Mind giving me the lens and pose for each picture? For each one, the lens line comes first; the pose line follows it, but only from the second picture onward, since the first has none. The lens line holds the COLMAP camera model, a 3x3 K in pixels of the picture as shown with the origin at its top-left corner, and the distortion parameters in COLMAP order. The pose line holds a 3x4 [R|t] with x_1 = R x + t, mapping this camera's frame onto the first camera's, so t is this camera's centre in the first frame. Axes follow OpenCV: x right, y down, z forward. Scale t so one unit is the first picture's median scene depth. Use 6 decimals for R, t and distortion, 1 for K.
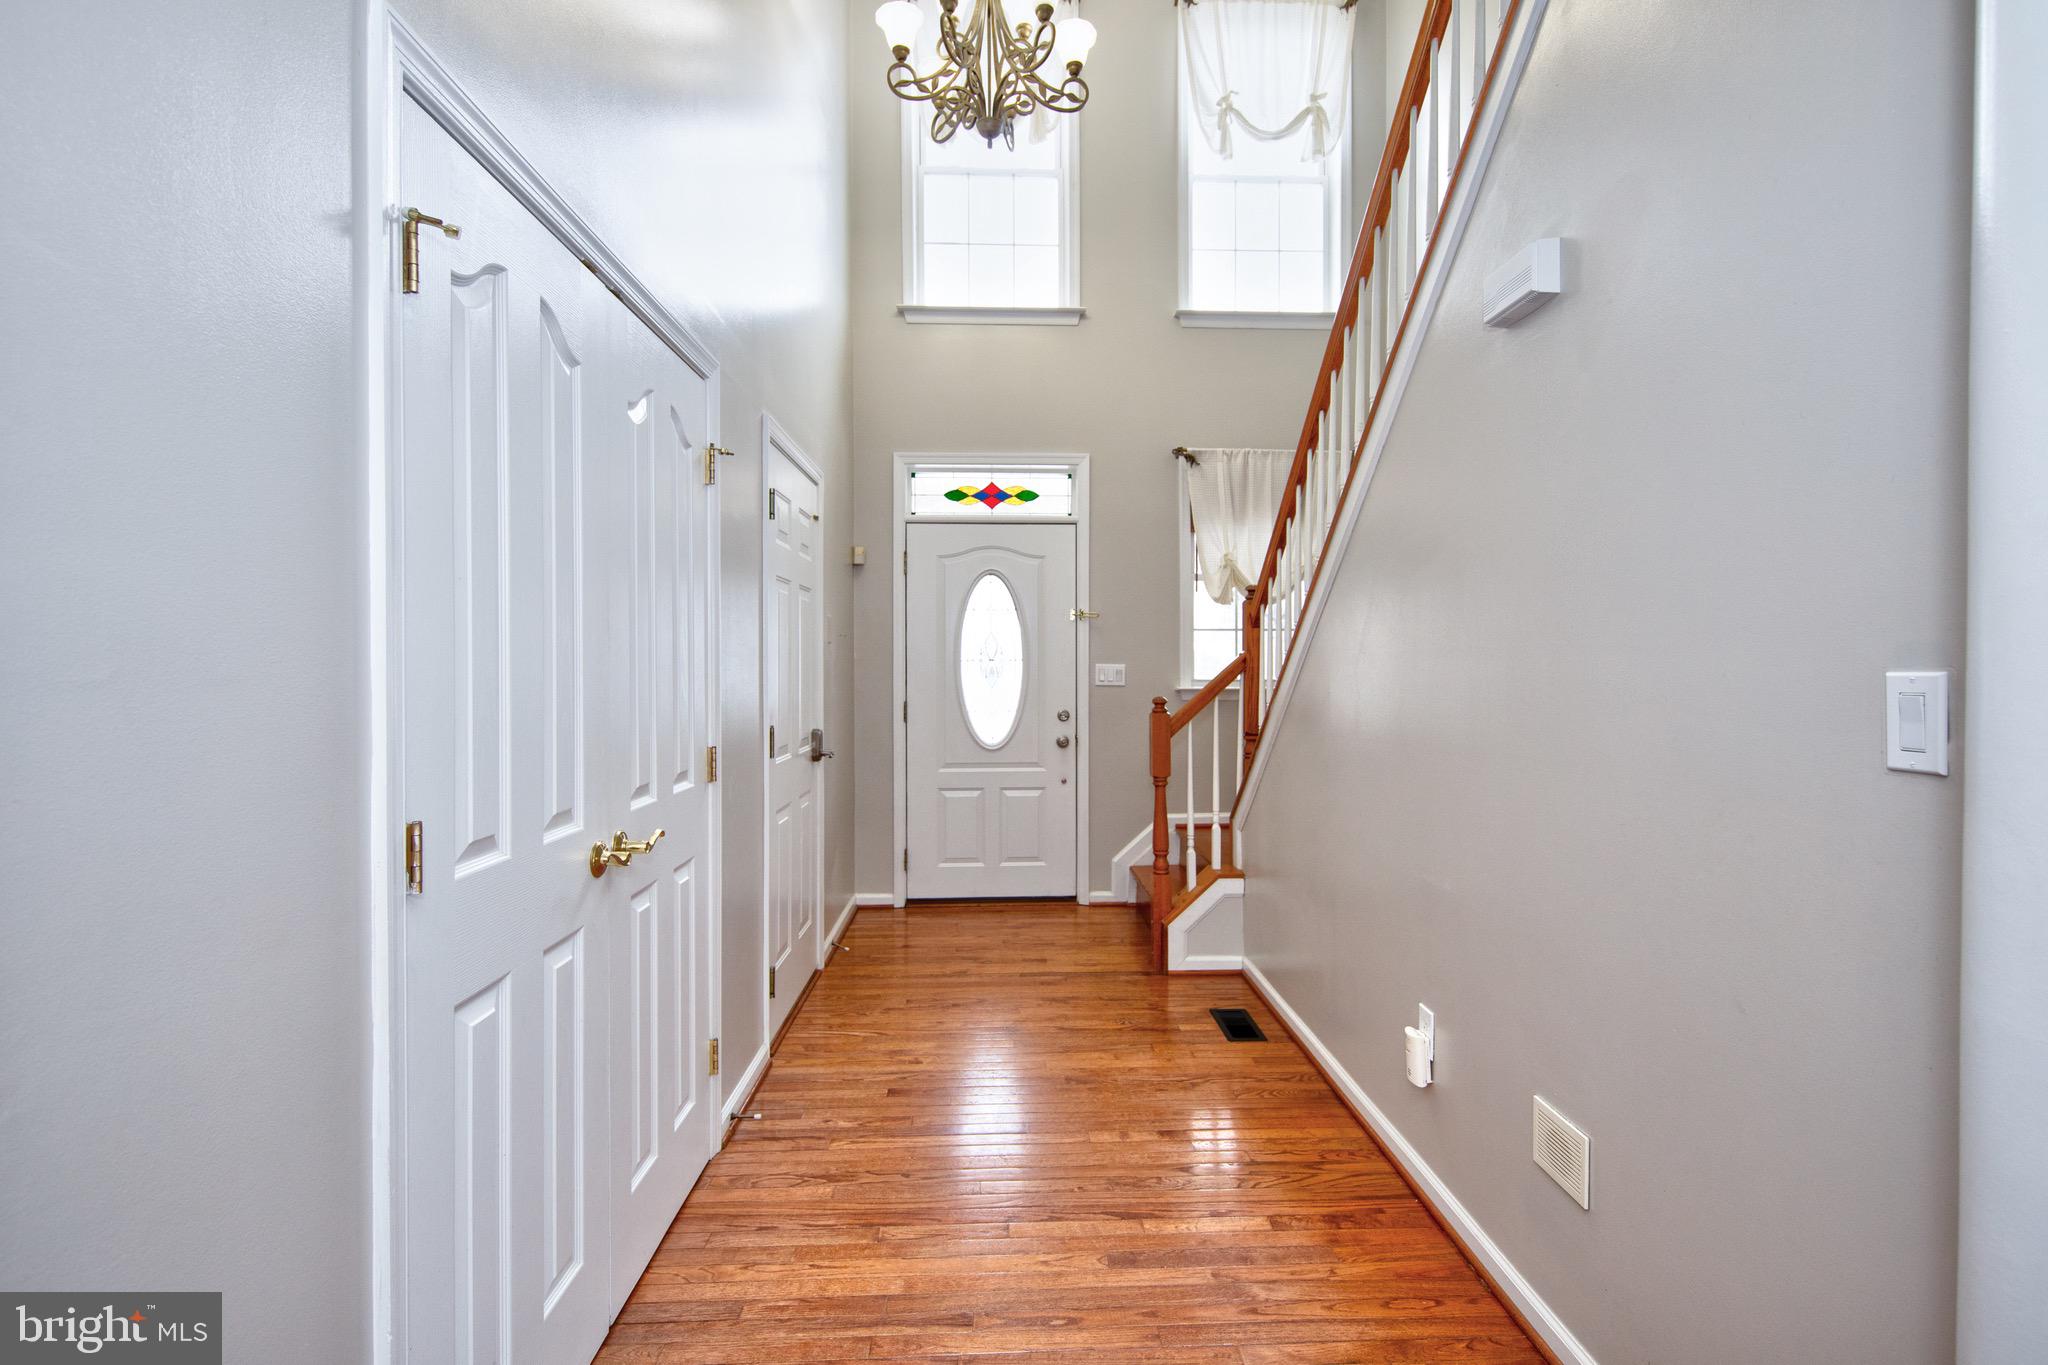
lens RADIAL K [[887.3, 0, 1024.4], [0, 887.3, 663.4], [0, 0, 1]] dist [0.005262, 0.000174]
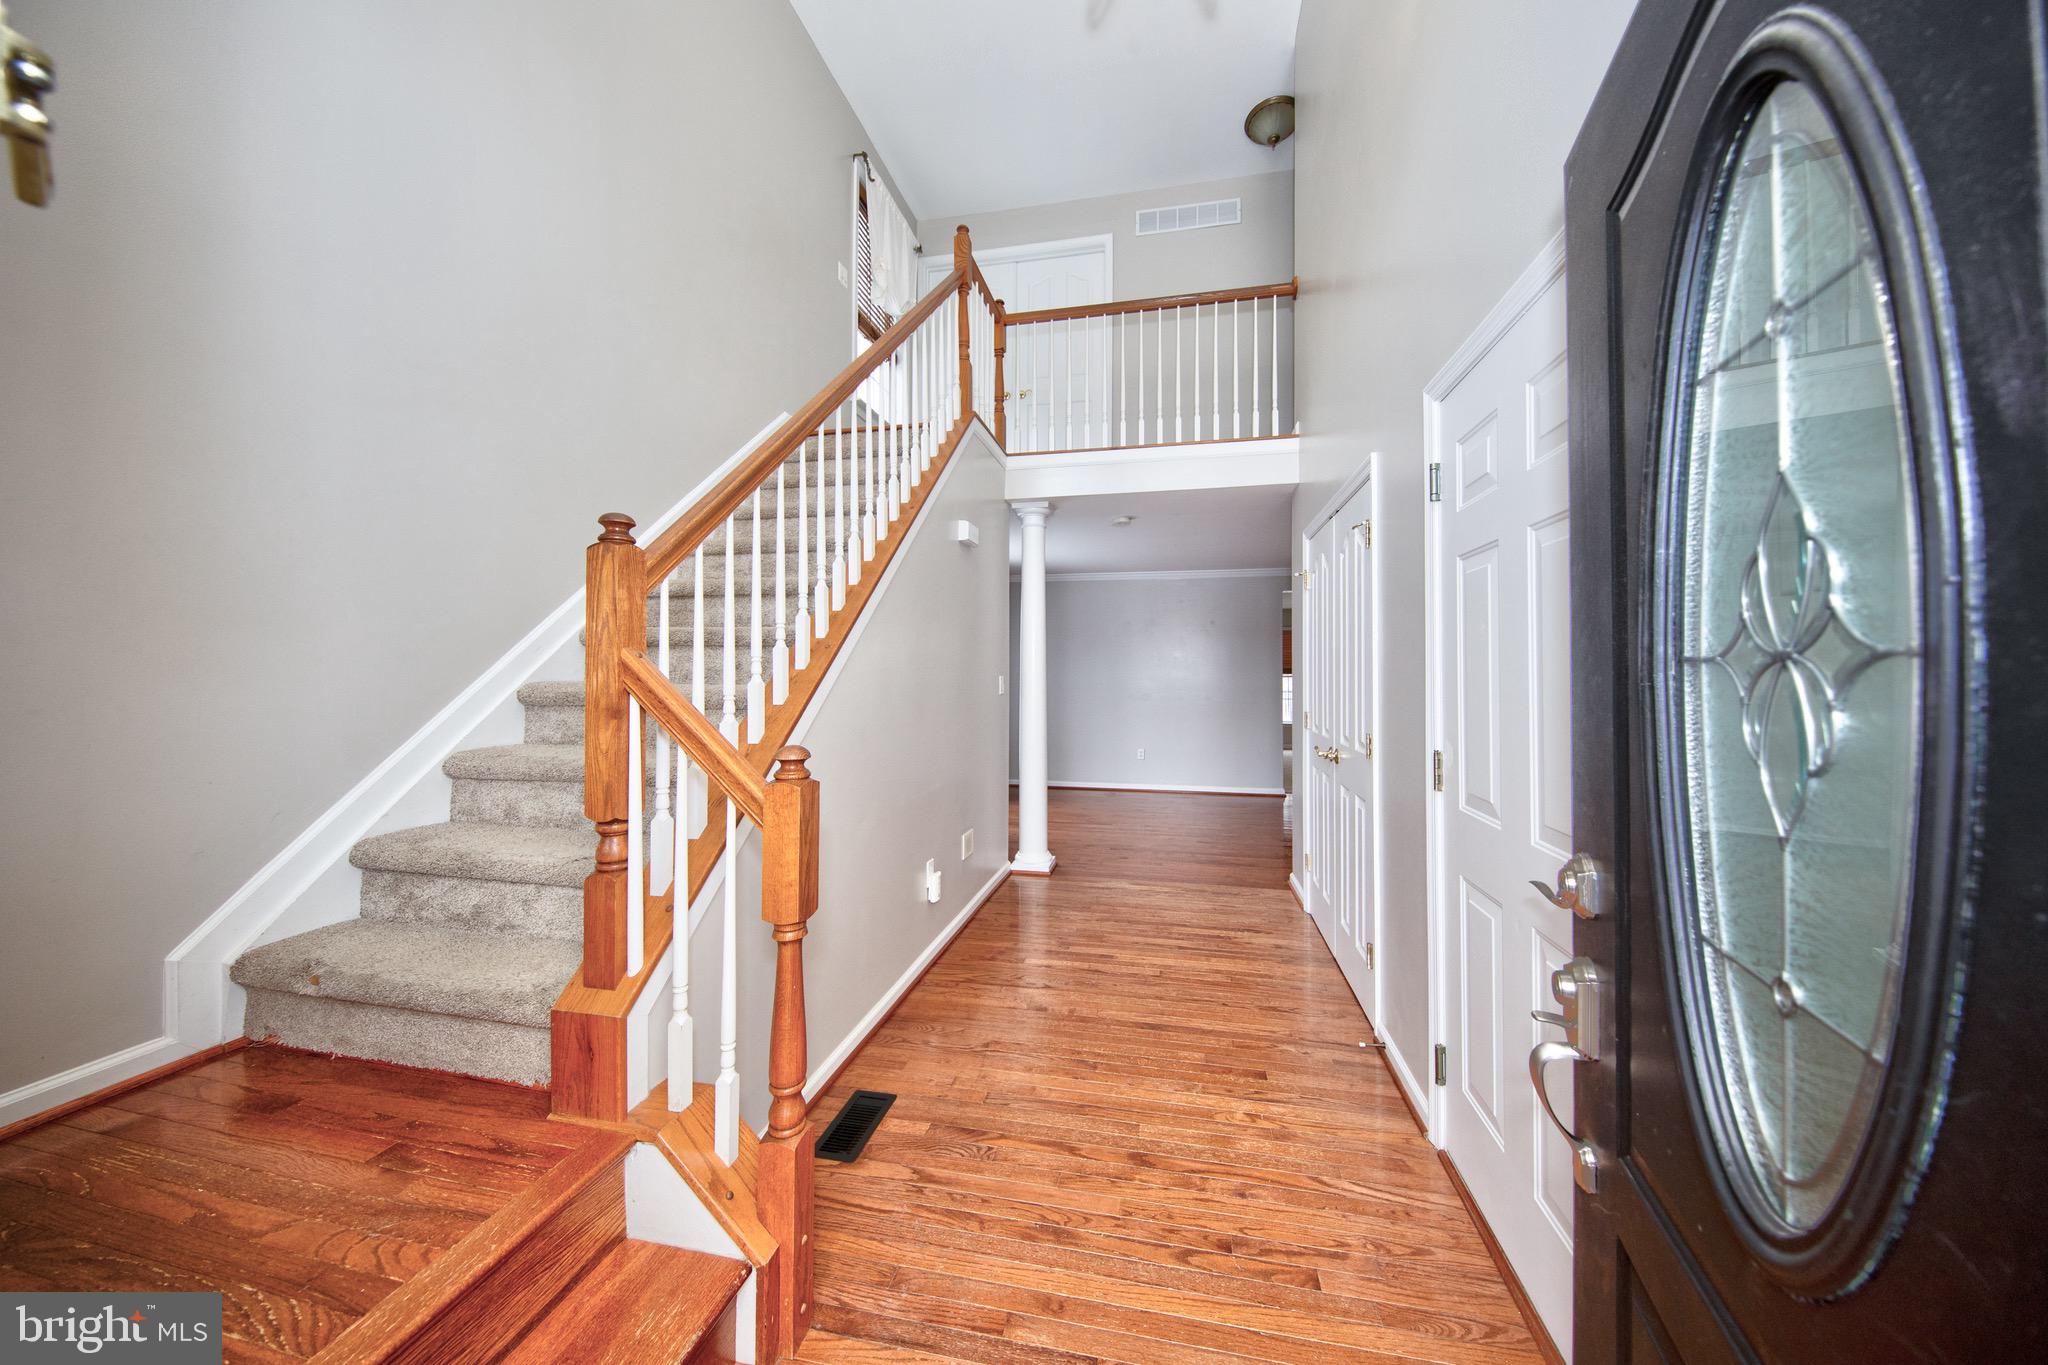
lens RADIAL K [[671.0, 0, 1031.3], [0, 671.0, 671.6], [0, 0, 1]] dist [-0.000105, -0.000011]
pose [[-0.969471, -0.000601, 0.245206, -0.077672], [-0.000776, 1.000000, -0.000614, -0.005181], [-0.245206, -0.000785, -0.969471, 1.871587]]
